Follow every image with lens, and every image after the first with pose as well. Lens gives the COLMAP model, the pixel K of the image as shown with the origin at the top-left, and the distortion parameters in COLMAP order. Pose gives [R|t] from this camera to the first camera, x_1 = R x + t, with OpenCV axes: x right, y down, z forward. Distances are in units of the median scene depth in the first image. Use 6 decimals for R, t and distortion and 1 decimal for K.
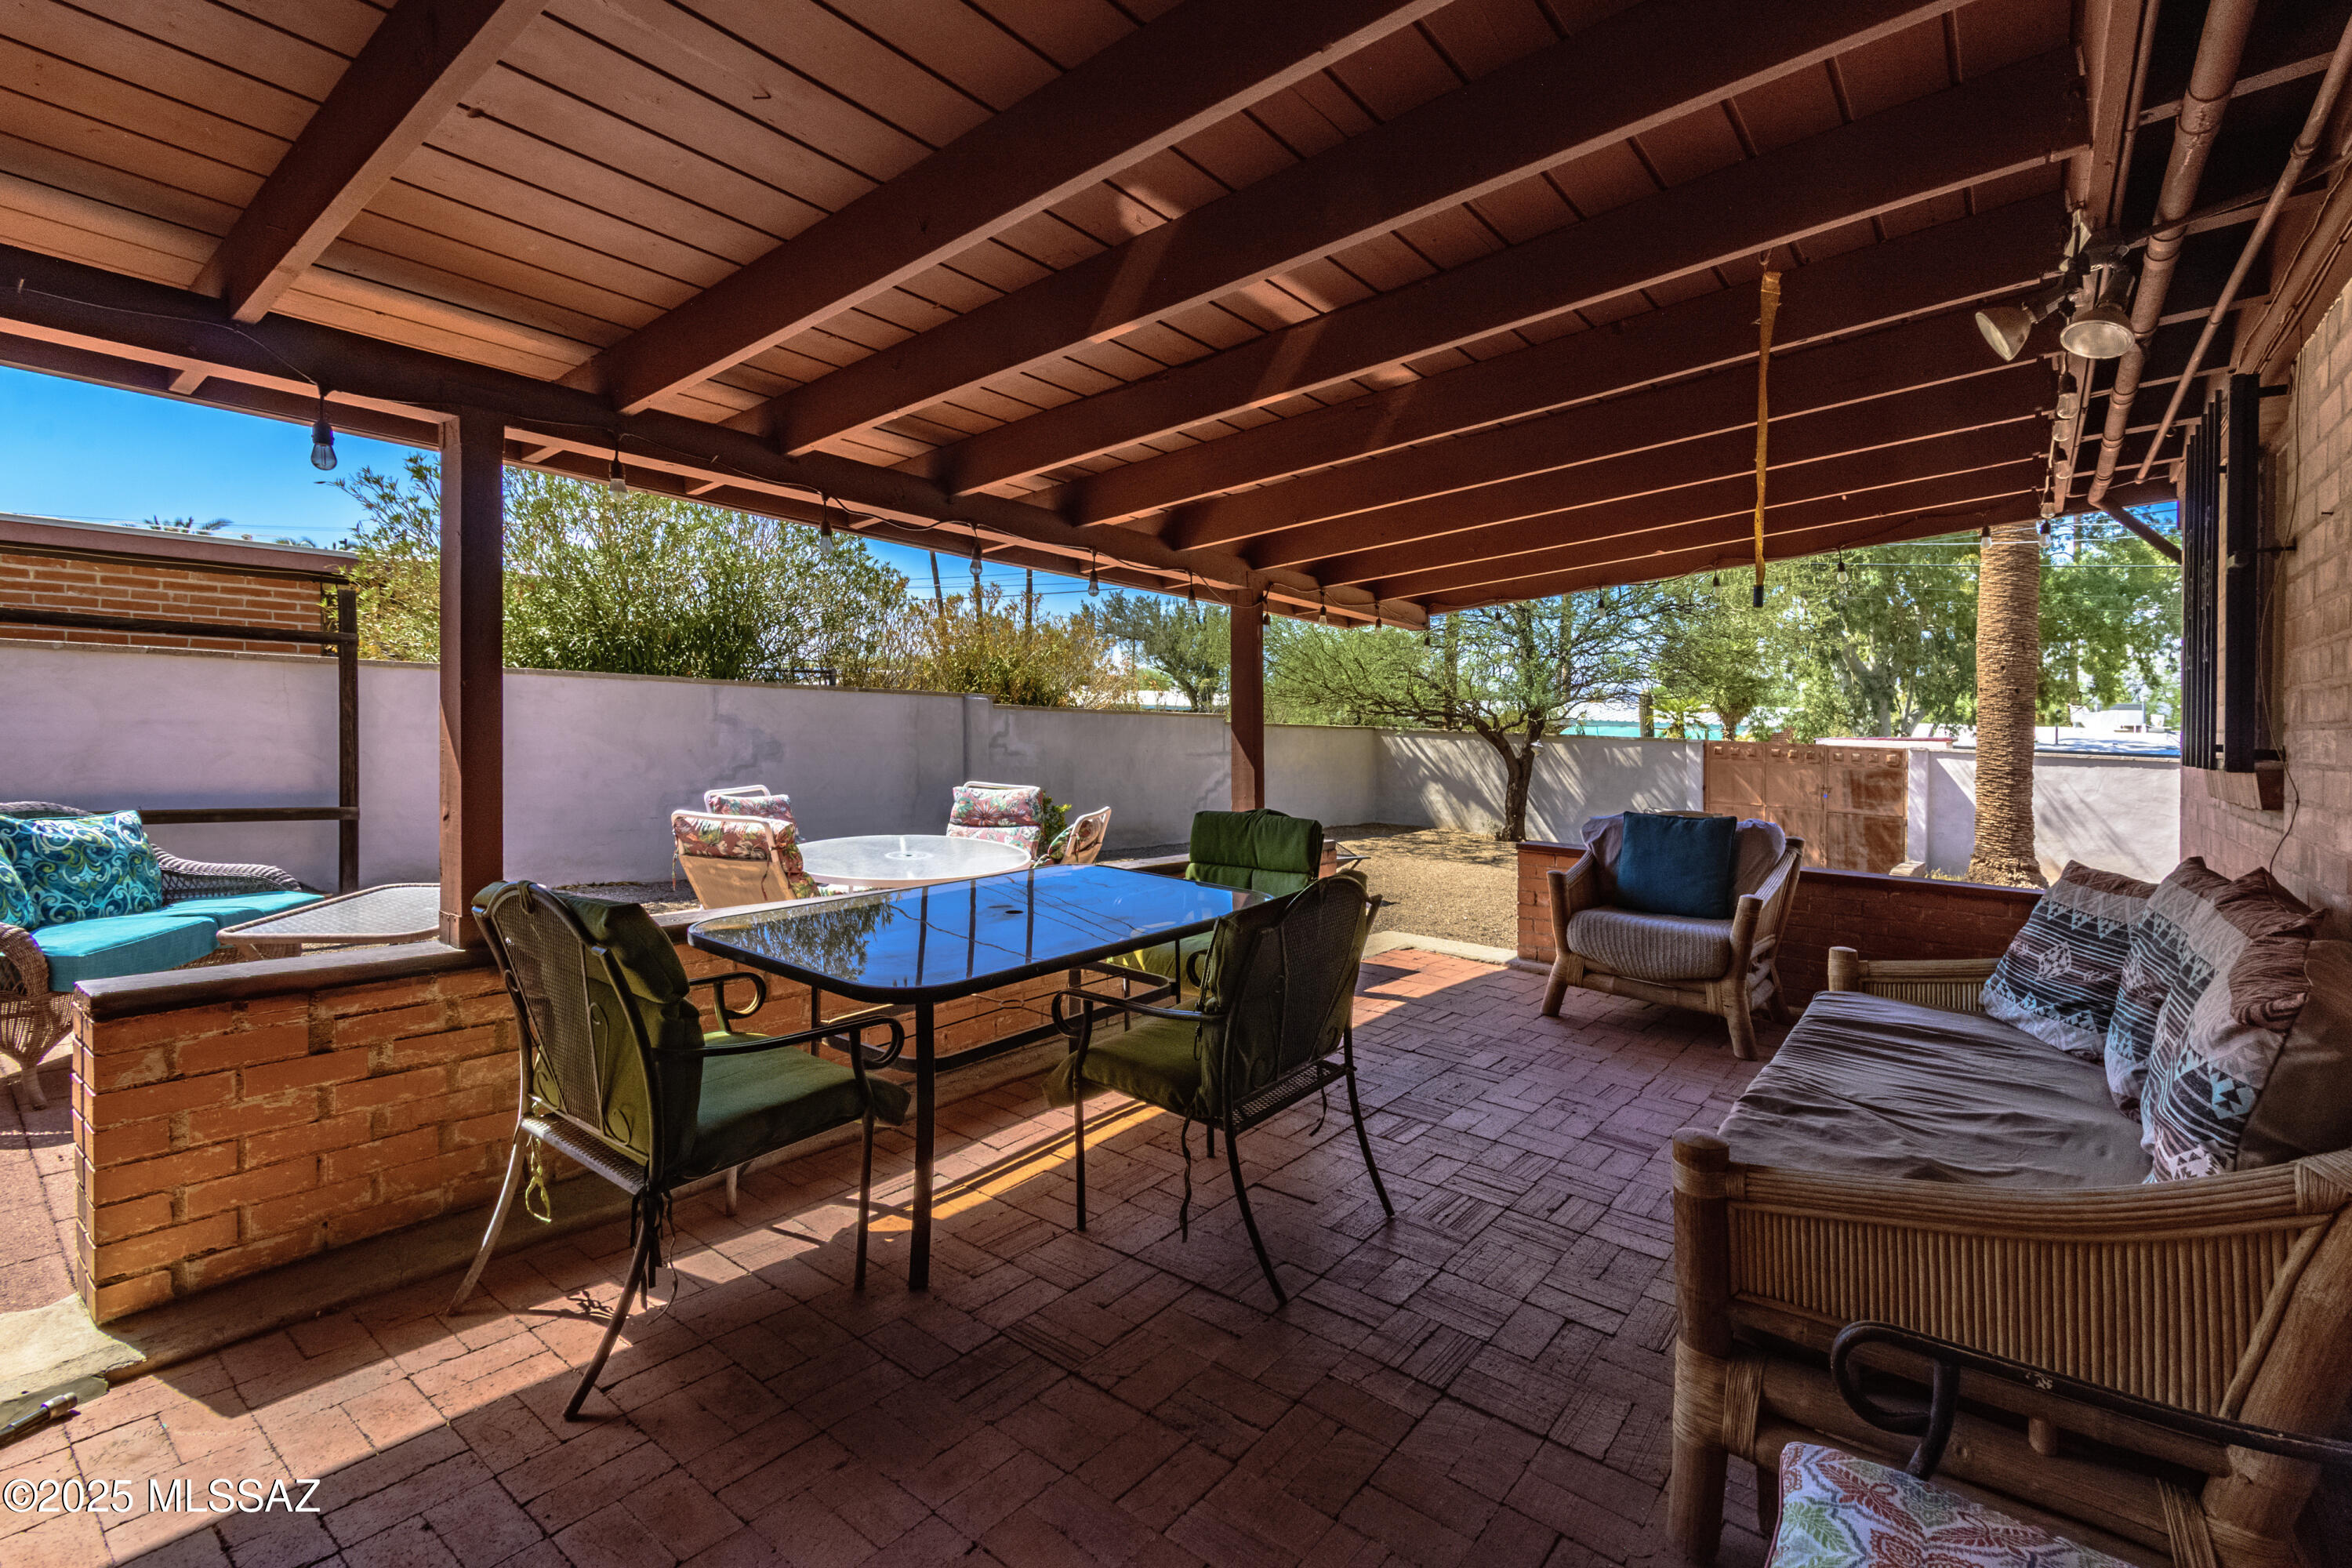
lens RADIAL K [[1054.3, 0, 1195.1], [0, 1054.3, 711.4], [0, 0, 1]] dist [-0.000517, -0.000086]
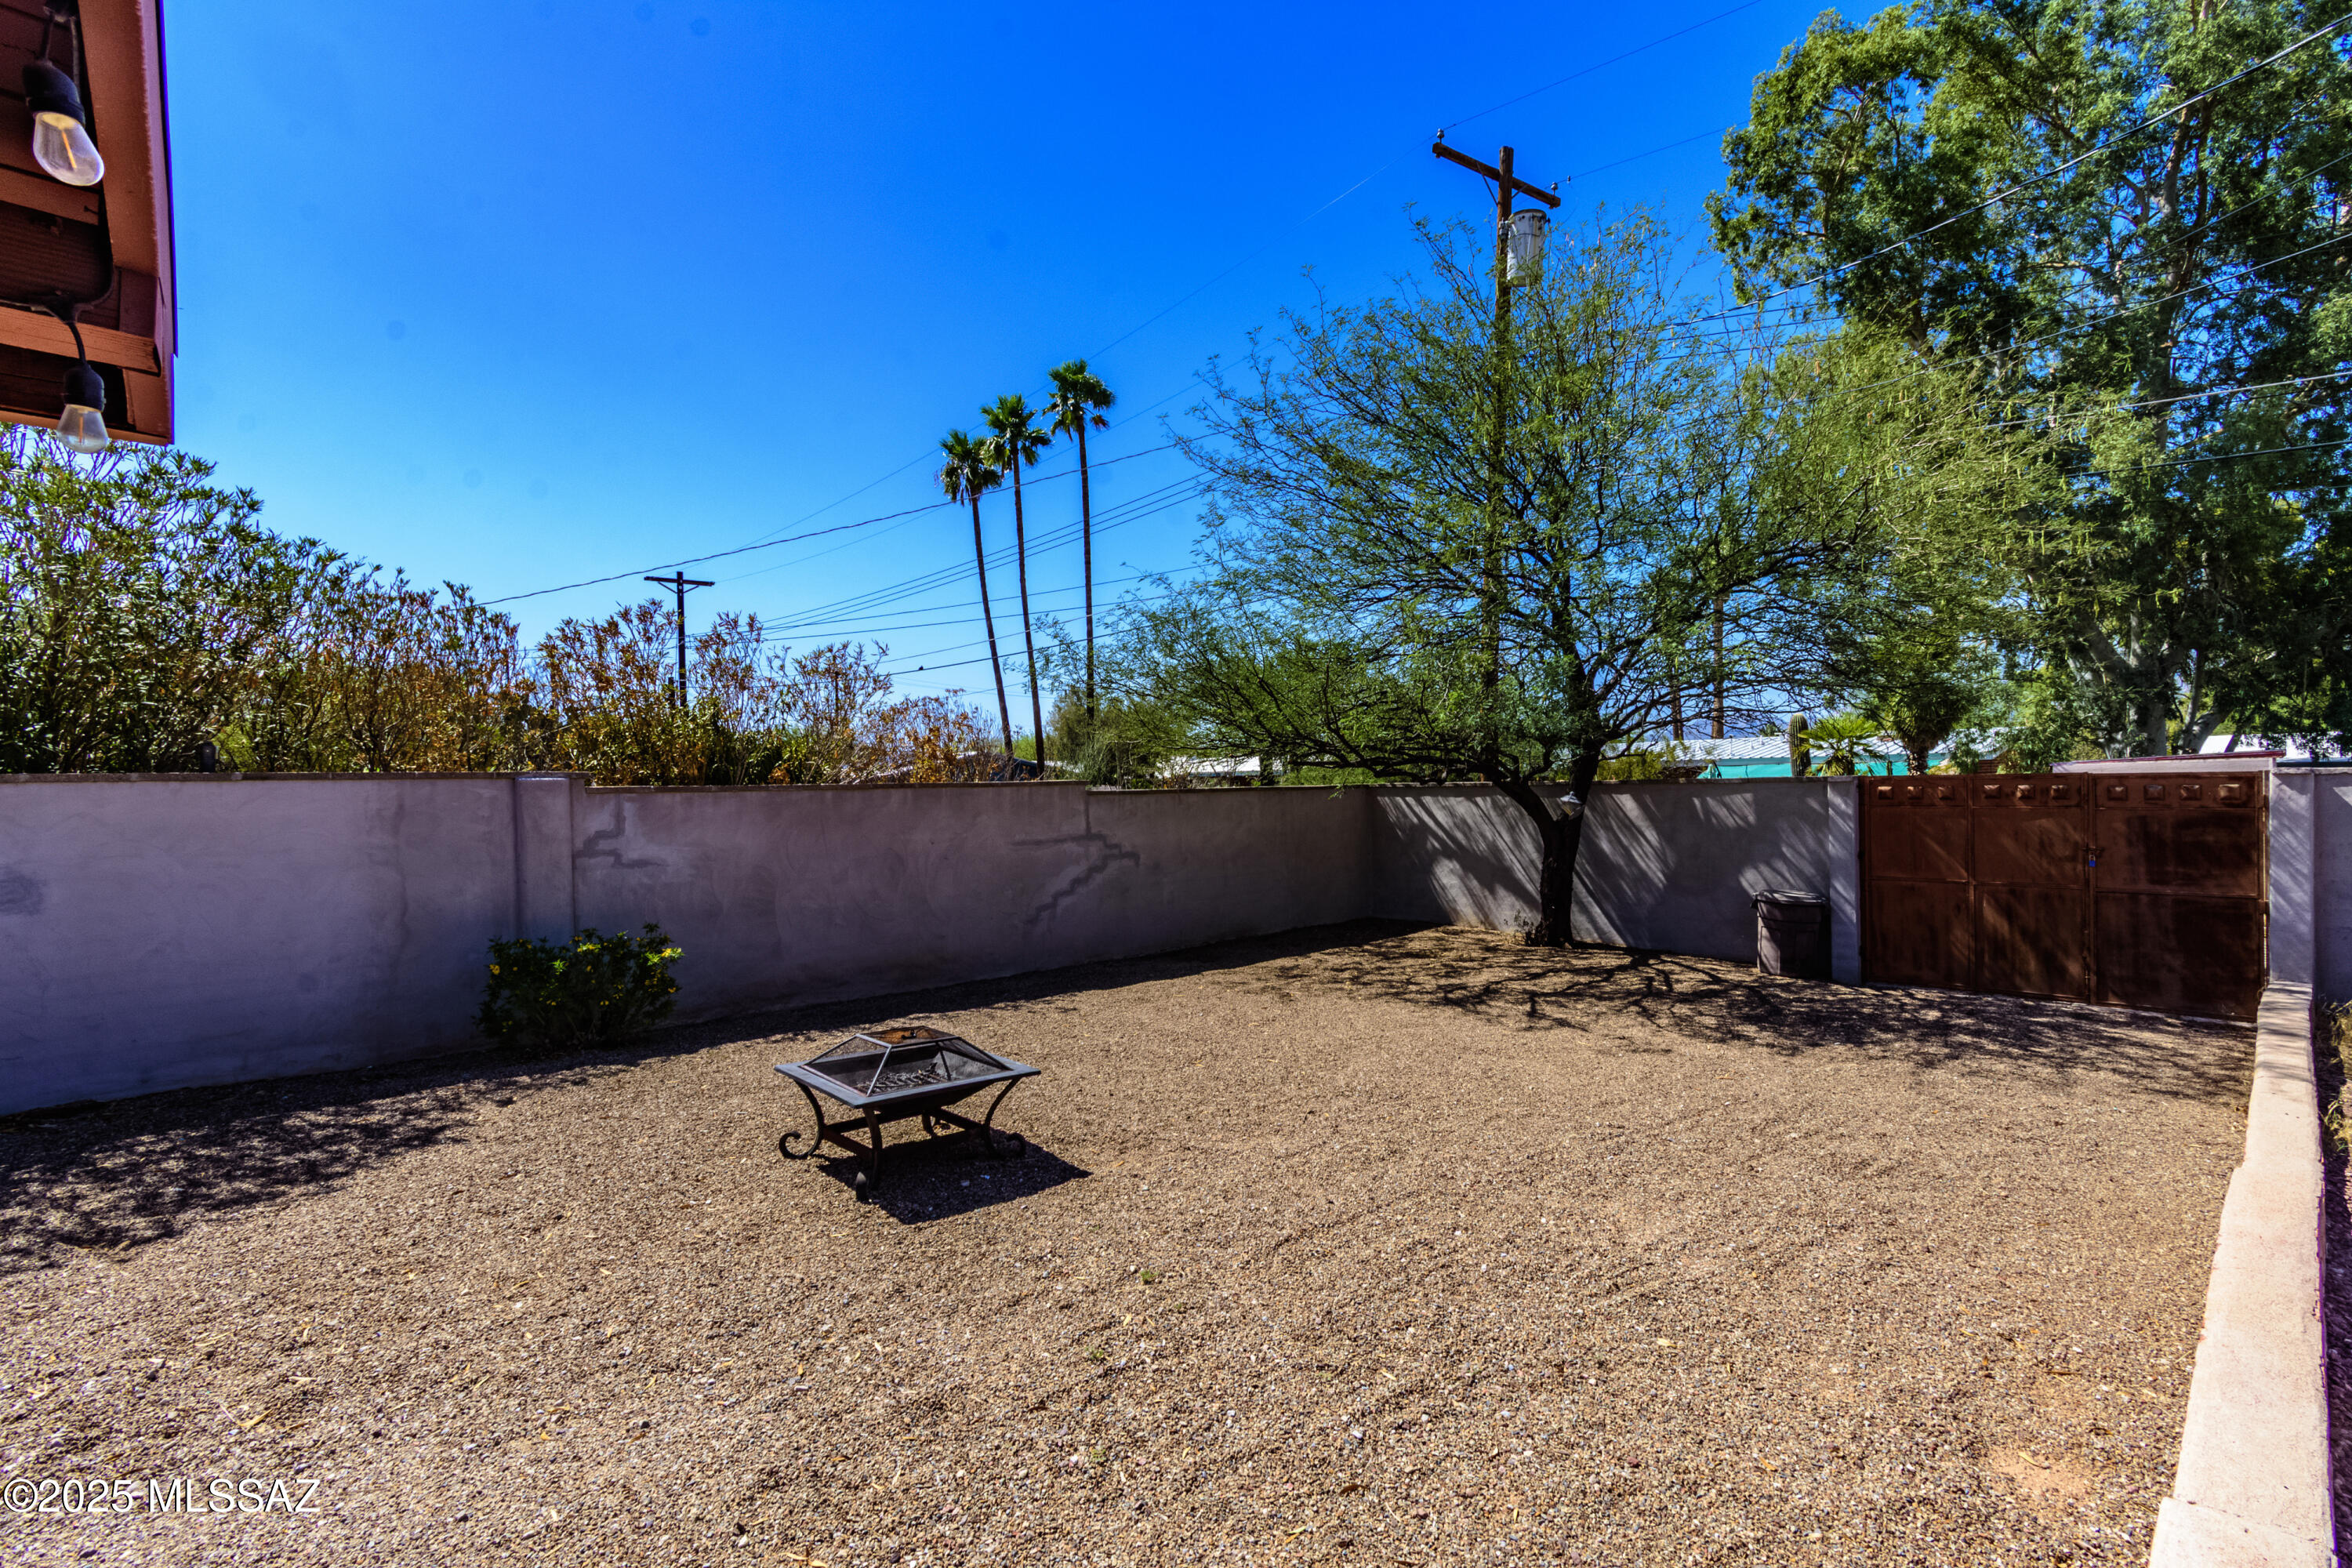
lens RADIAL K [[1022.6, 0, 1176.0], [0, 1022.6, 784.0], [0, 0, 1]] dist [0.000134, -0.000236]
pose [[0.984102, -0.057149, -0.168156, 0.169036], [0.057776, 0.998329, -0.001170, 0.007967], [0.167942, -0.008564, 0.985760, 0.304348]]
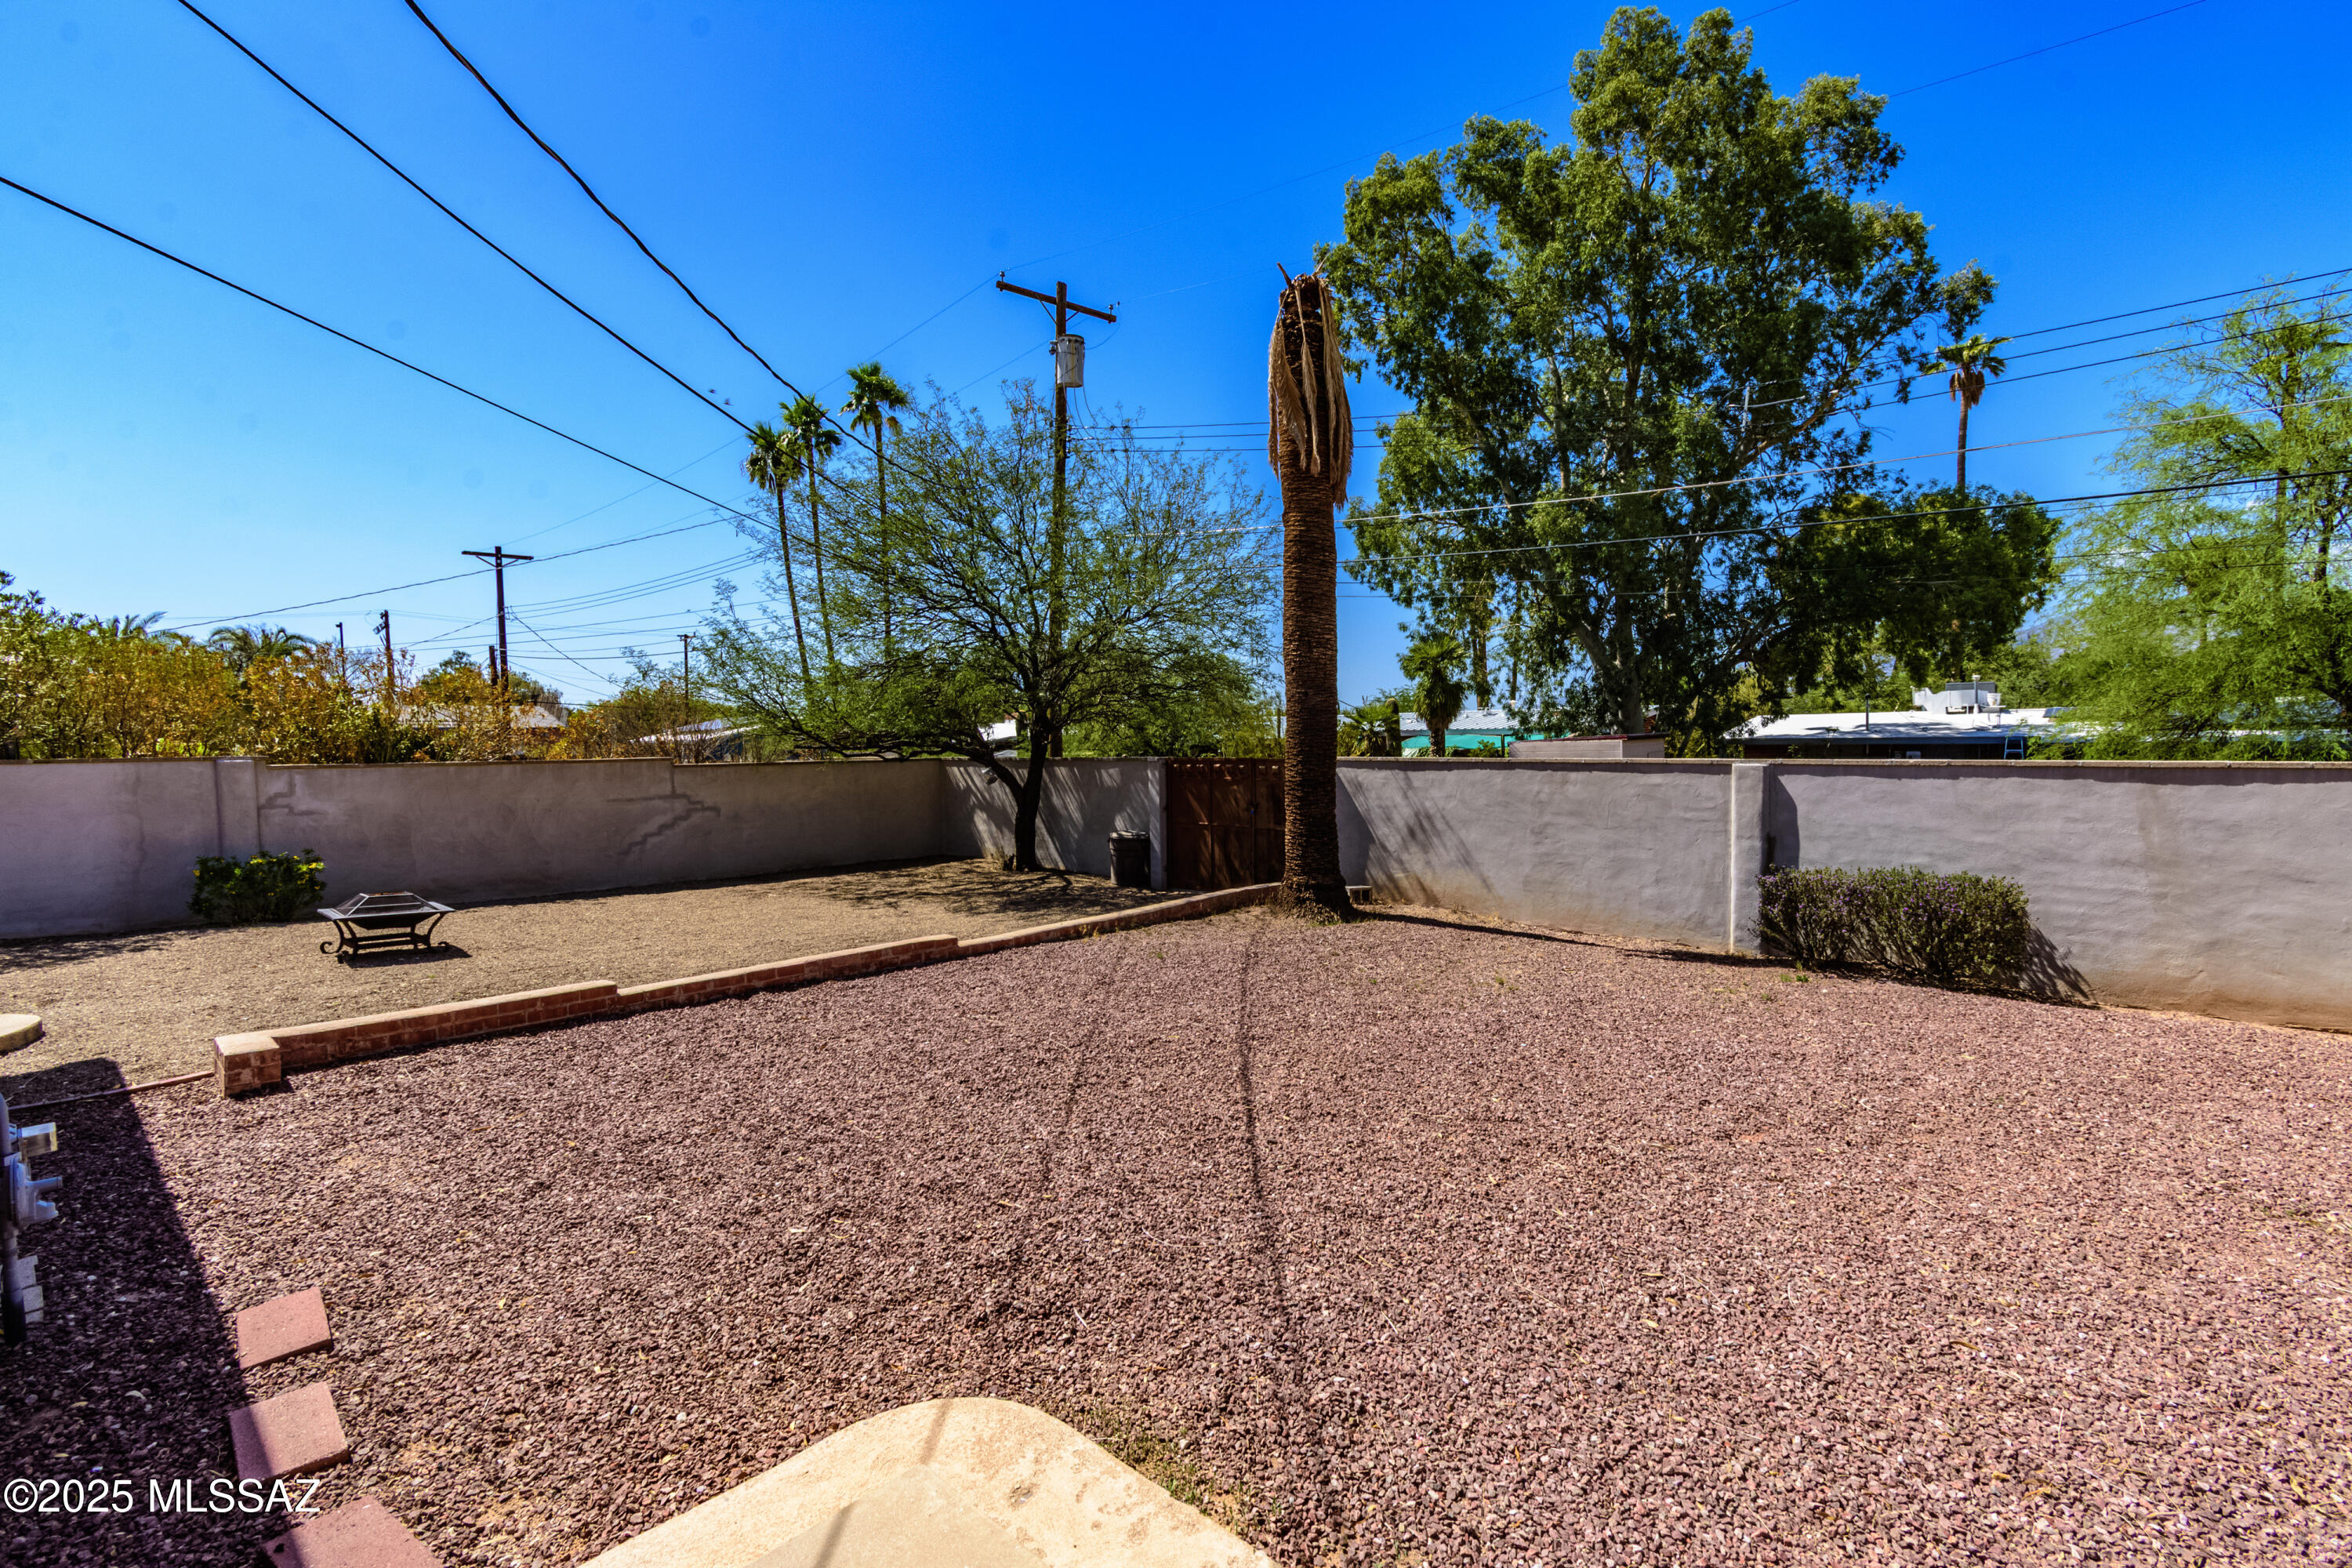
lens RADIAL K [[1006.5, 0, 1176.0], [0, 1006.5, 784.0], [0, 0, 1]] dist [0.001560, -0.010048]
pose [[0.995914, -0.048101, -0.076435, 0.490040], [0.051676, 0.997627, 0.045503, 0.007947], [0.074064, -0.049267, 0.996036, 0.076038]]
